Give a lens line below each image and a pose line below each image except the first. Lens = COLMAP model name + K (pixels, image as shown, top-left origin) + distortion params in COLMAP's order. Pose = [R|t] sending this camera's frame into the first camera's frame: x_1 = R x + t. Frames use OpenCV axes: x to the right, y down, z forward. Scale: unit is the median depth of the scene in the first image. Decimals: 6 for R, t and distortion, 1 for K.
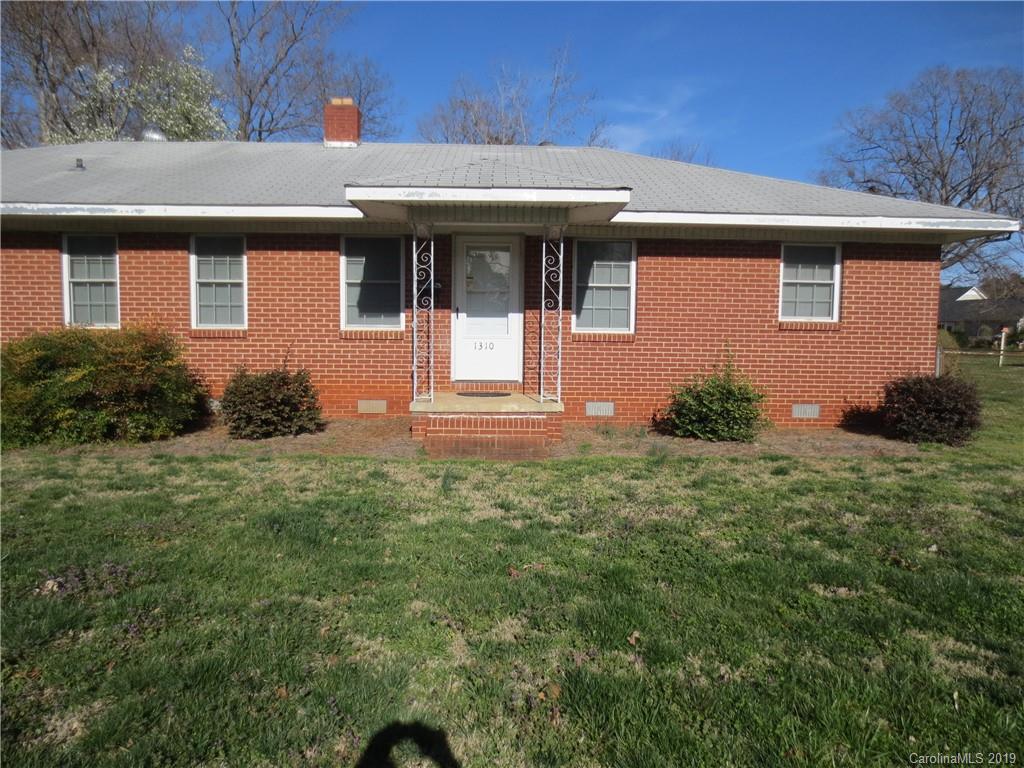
lens RADIAL K [[728.3, 0, 511.7], [0, 728.3, 386.0], [0, 0, 1]] dist [-0.043780, 0.020955]
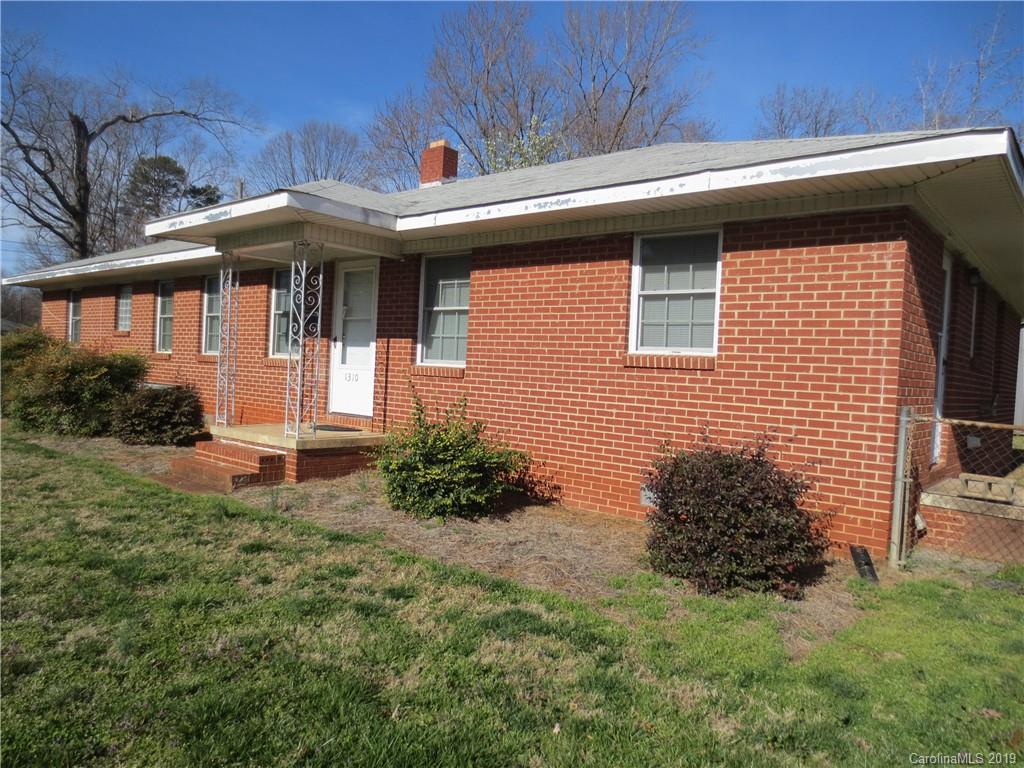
lens RADIAL K [[728.3, 0, 511.5], [0, 728.3, 384.6], [0, 0, 1]] dist [-0.043780, 0.020955]
pose [[0.741050, 0.038137, -0.670366, 0.734678], [-0.086647, 0.995469, -0.039151, -0.026822], [0.665835, 0.087098, 0.740997, 0.444341]]
